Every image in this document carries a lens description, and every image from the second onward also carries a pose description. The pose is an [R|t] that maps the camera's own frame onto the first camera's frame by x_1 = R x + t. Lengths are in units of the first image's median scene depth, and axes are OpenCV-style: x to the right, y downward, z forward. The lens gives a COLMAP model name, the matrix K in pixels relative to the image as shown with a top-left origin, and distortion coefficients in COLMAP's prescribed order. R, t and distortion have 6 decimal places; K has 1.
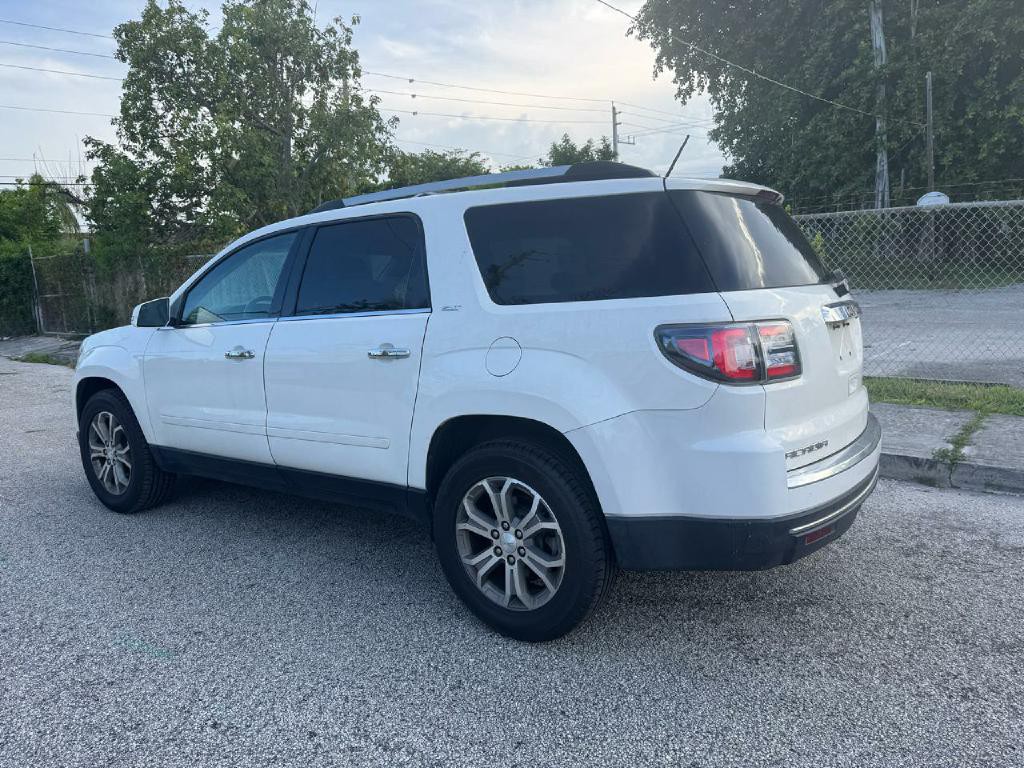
lens RADIAL K [[725.0, 0, 523.9], [0, 725.0, 384.6], [0, 0, 1]] dist [0.055391, -0.069417]
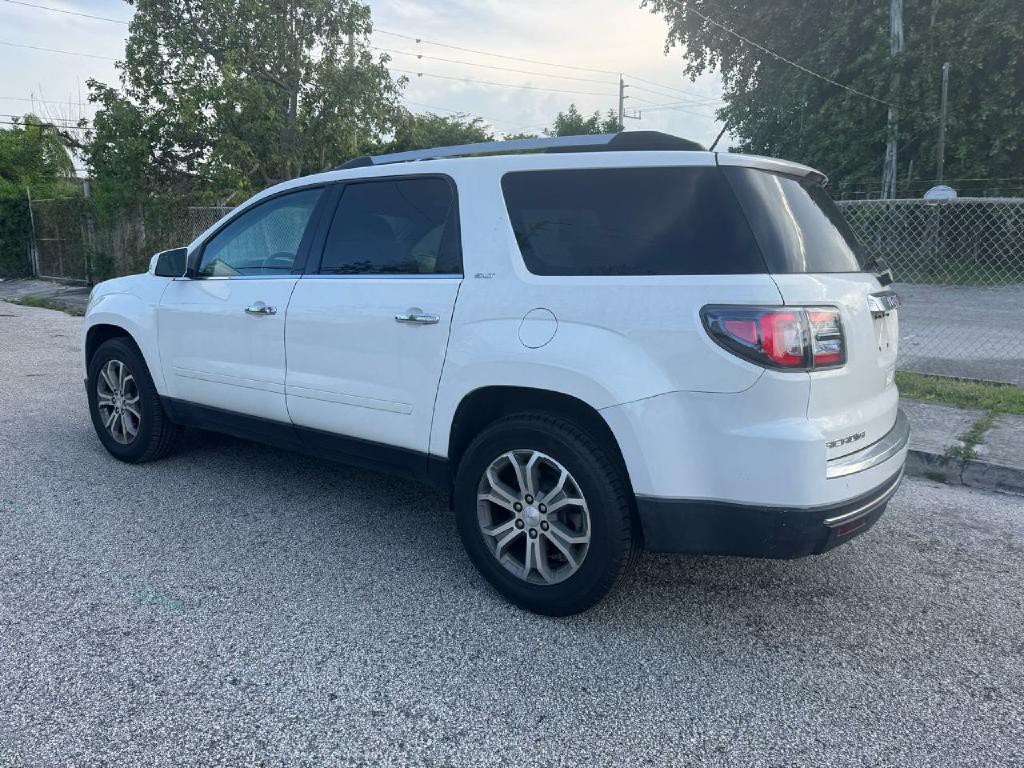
lens RADIAL K [[725.0, 0, 512.0], [0, 725.0, 384.0], [0, 0, 1]] dist [0.052750, -0.064192]
pose [[0.998345, 0.057506, 0.001123, -0.034664], [-0.057507, 0.997633, 0.037711, 0.001116], [0.001048, -0.037713, 0.999288, 0.010603]]
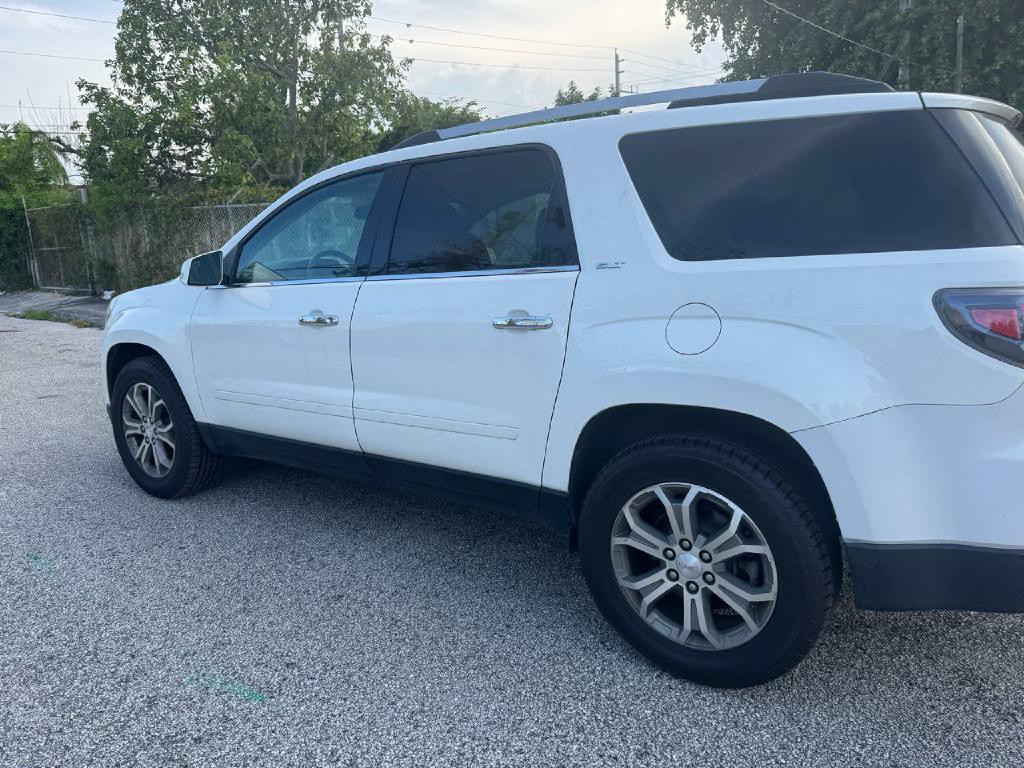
lens RADIAL K [[730.7, 0, 511.7], [0, 730.7, 383.1], [0, 0, 1]] dist [0.046063, -0.053228]
pose [[0.999957, 0.006587, -0.006542, -0.123548], [-0.006215, 0.998447, 0.055360, -0.013579], [0.006896, -0.055317, 0.998445, 0.126387]]
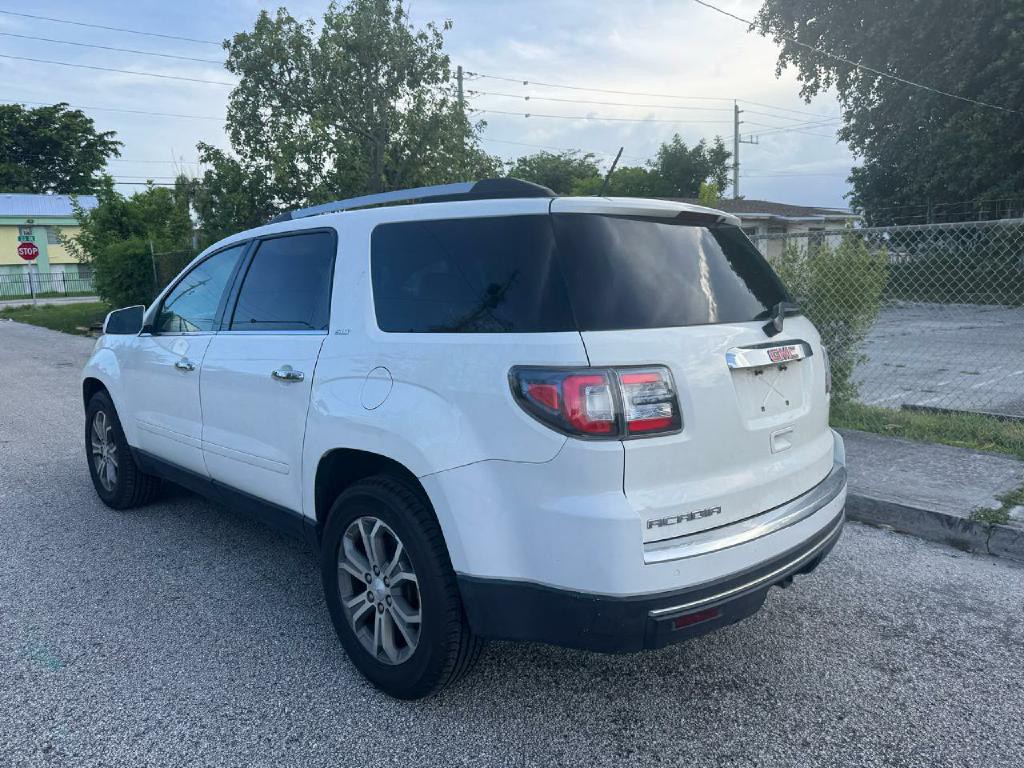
lens RADIAL K [[730.7, 0, 511.7], [0, 730.7, 383.1], [0, 0, 1]] dist [0.046063, -0.053228]
pose [[0.985227, 0.048588, -0.164219, 0.168535], [-0.049414, 0.998778, -0.000945, -0.030371], [0.163972, 0.009045, 0.986423, 0.061573]]
